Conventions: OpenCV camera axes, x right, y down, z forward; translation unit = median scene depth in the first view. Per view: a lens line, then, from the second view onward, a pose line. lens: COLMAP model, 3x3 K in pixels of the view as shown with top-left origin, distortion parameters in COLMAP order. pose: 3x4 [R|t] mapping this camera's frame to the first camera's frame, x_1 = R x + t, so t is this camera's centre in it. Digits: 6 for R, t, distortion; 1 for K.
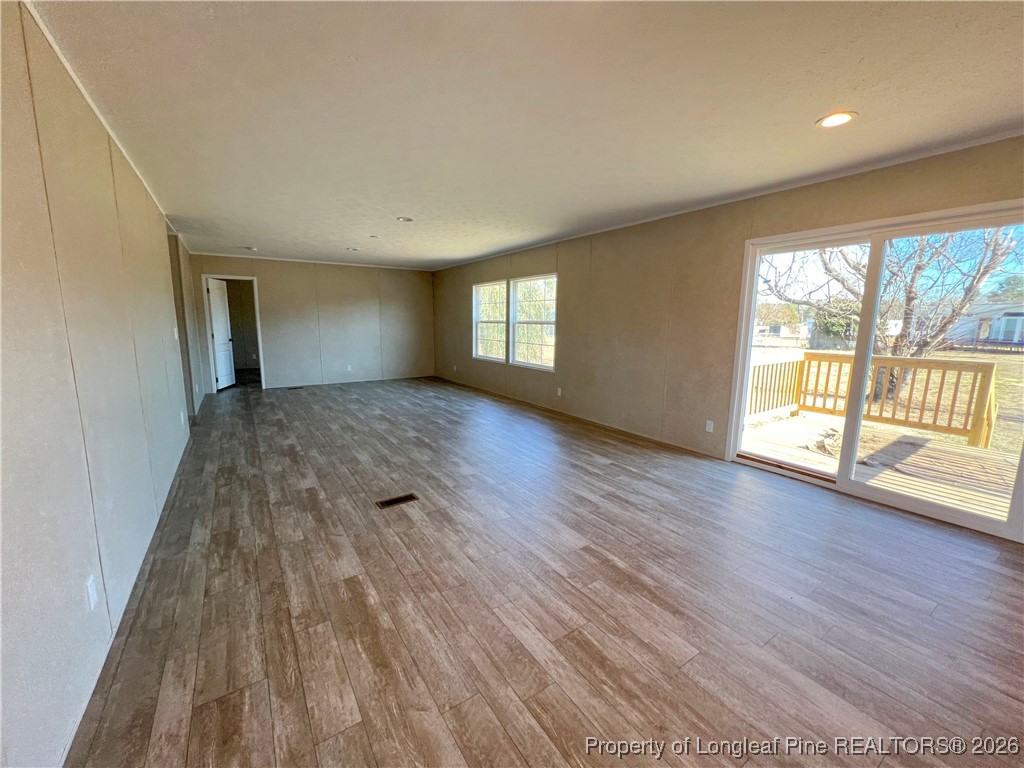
lens RADIAL K [[410.5, 0, 508.1], [0, 410.5, 382.3], [0, 0, 1]] dist [-0.000706, 0.000713]
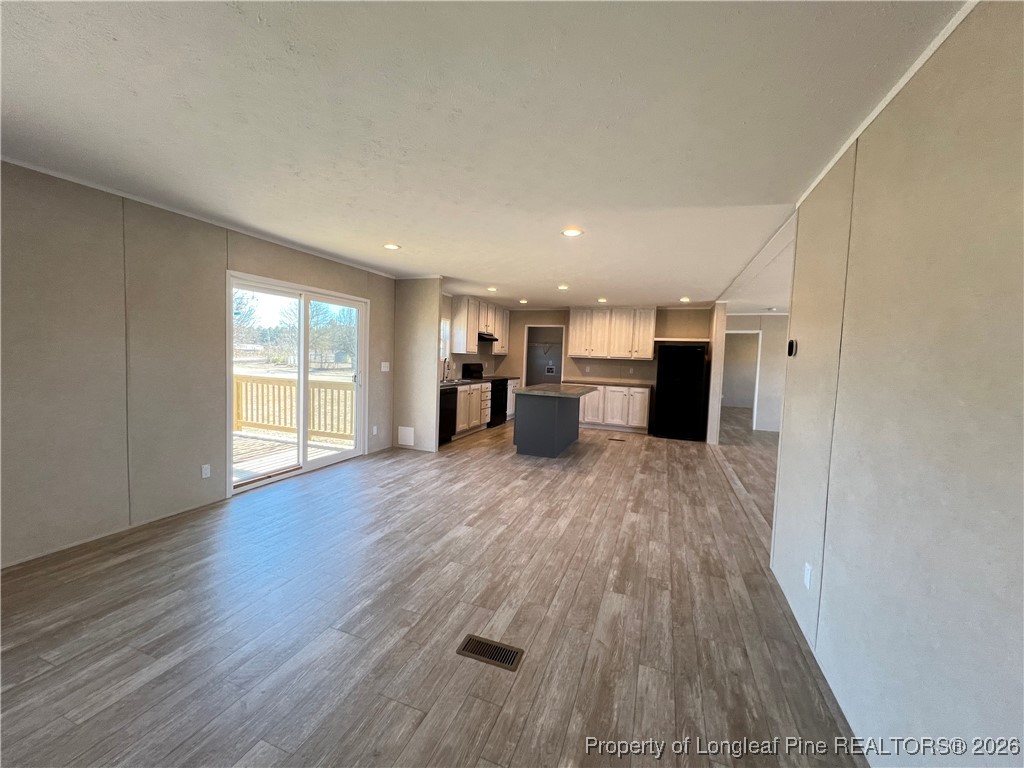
lens RADIAL K [[416.5, 0, 507.5], [0, 416.5, 384.3], [0, 0, 1]] dist [-0.000615, -0.000224]
pose [[-0.585046, -0.078978, 0.807145, -1.741356], [0.090200, 0.982736, 0.161539, -0.471688], [-0.805968, 0.167312, -0.567822, 2.812070]]
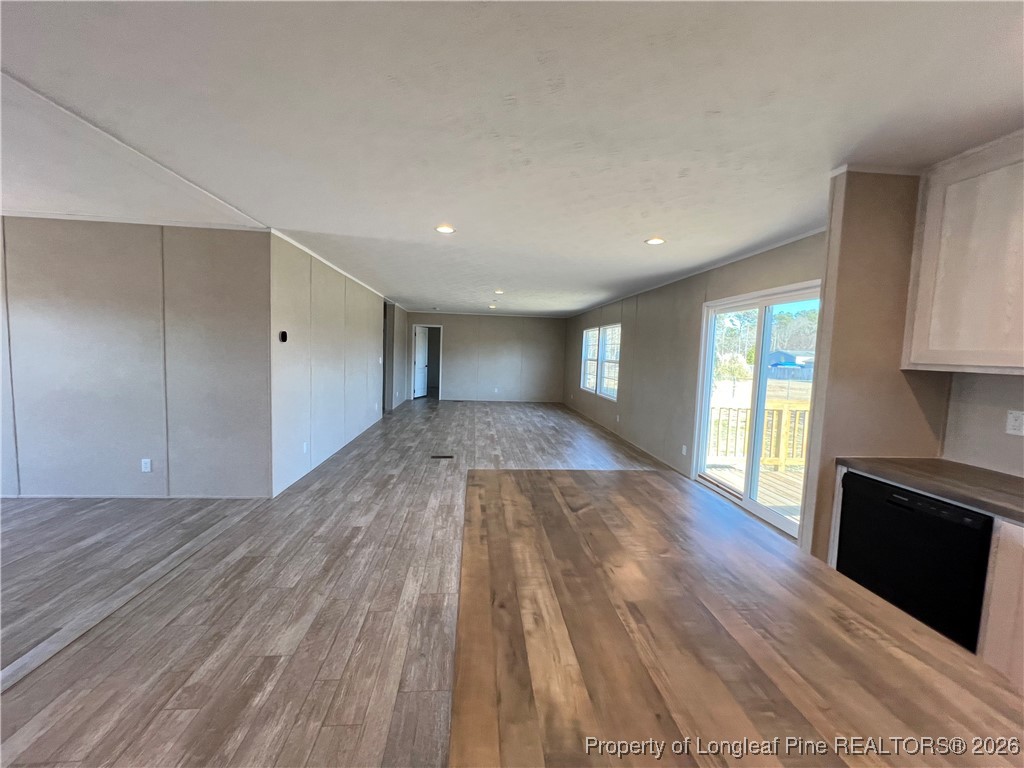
lens RADIAL K [[406.5, 0, 508.8], [0, 406.5, 384.0], [0, 0, 1]] dist [-0.000554, 0.000072]
pose [[0.879179, 0.065622, -0.471952, 0.937377], [-0.106100, 0.992565, -0.059638, -0.023219], [0.464530, 0.102507, 0.879605, -0.143259]]
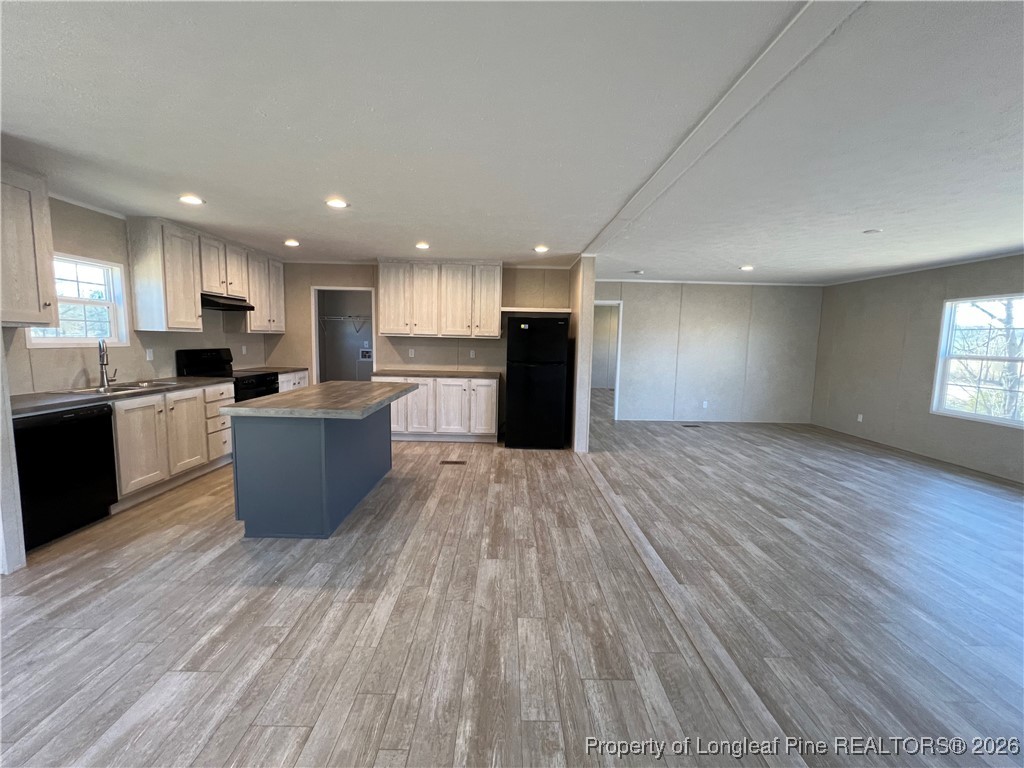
lens RADIAL K [[410.5, 0, 508.1], [0, 410.5, 382.3], [0, 0, 1]] dist [-0.000706, 0.000713]
pose [[-0.834567, -0.079546, 0.545134, -0.828262], [0.061488, 0.969888, 0.235661, -0.279033], [-0.547464, 0.230194, -0.804546, 1.563165]]
